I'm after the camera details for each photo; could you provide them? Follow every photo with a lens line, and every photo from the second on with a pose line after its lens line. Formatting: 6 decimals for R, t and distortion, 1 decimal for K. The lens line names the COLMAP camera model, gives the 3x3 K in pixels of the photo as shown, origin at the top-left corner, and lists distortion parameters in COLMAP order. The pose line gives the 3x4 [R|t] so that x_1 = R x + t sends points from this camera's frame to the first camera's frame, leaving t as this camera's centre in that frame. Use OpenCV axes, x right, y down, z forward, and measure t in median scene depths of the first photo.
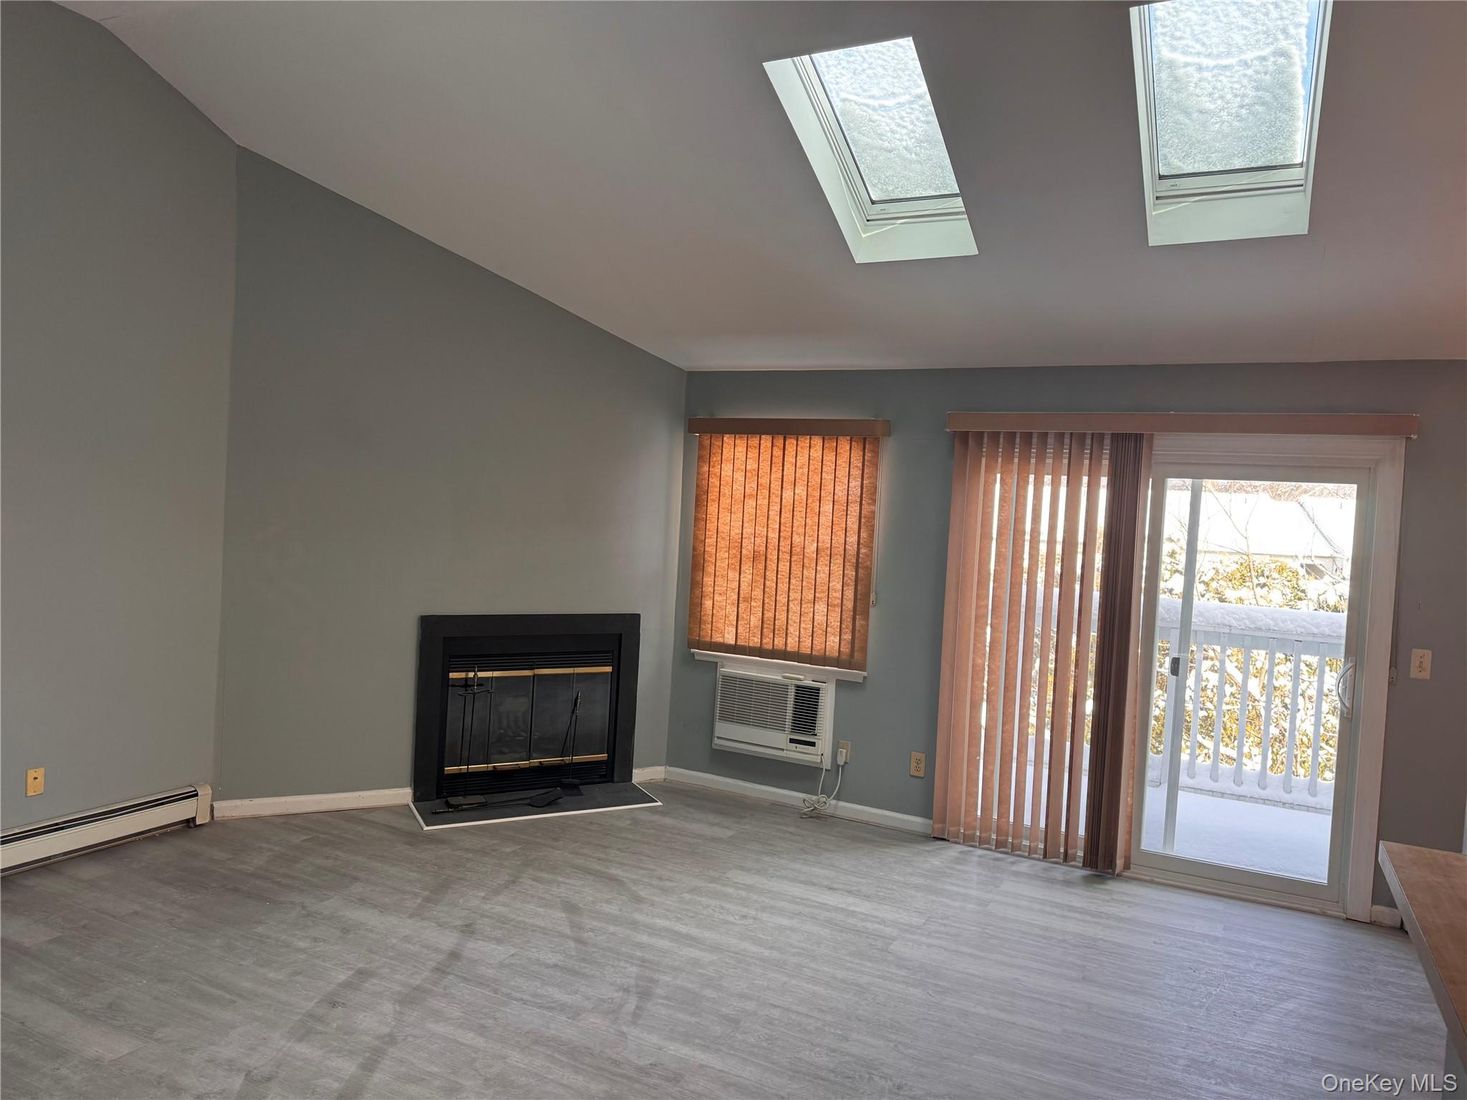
lens RADIAL K [[1050.6, 0, 748.6], [0, 1050.6, 539.1], [0, 0, 1]] dist [0.183235, -0.247277]
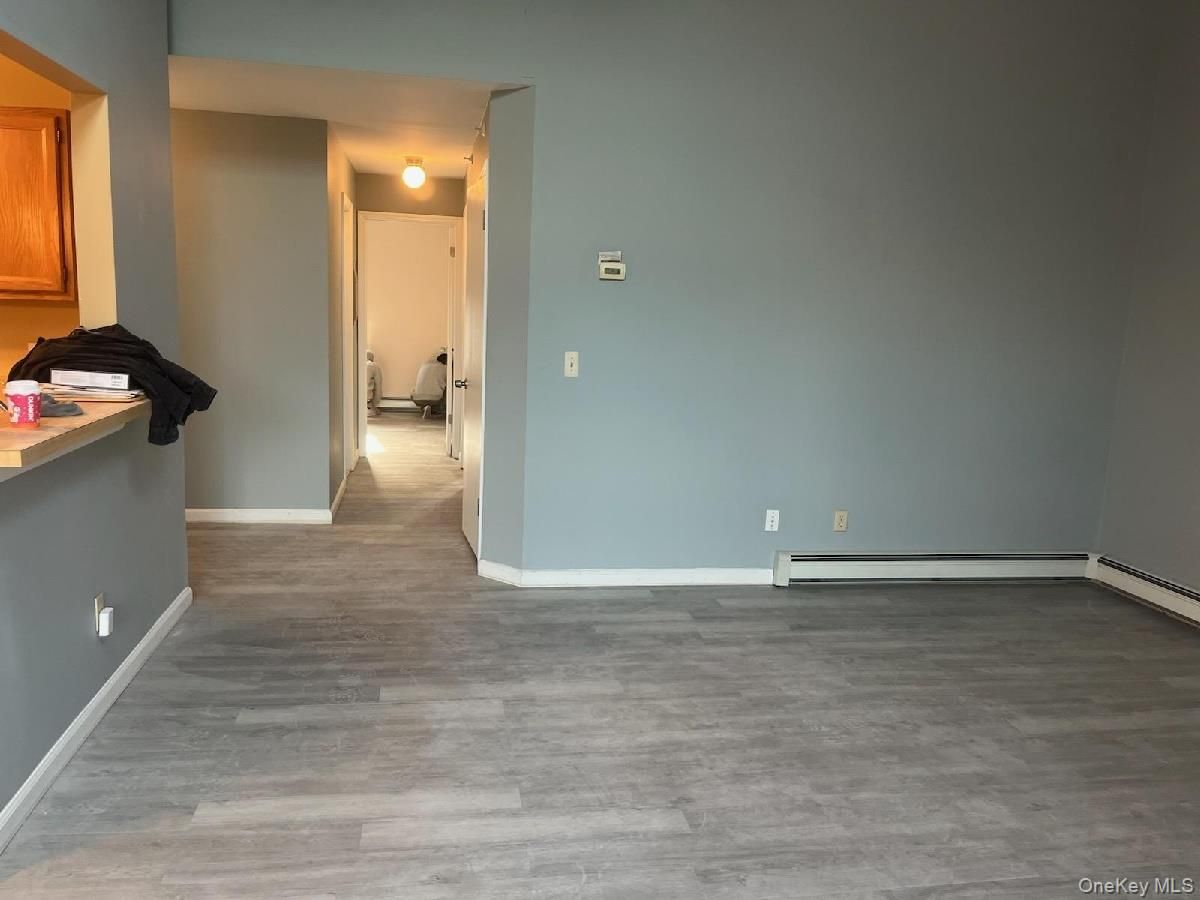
lens RADIAL K [[859.3, 0, 612.4], [0, 859.3, 441.1], [0, 0, 1]] dist [0.183235, -0.247277]
pose [[-0.802440, 0.004398, -0.596716, 0.415232], [-0.106351, 0.982909, 0.150261, 0.033126], [0.587179, 0.184037, -0.788259, 1.410066]]
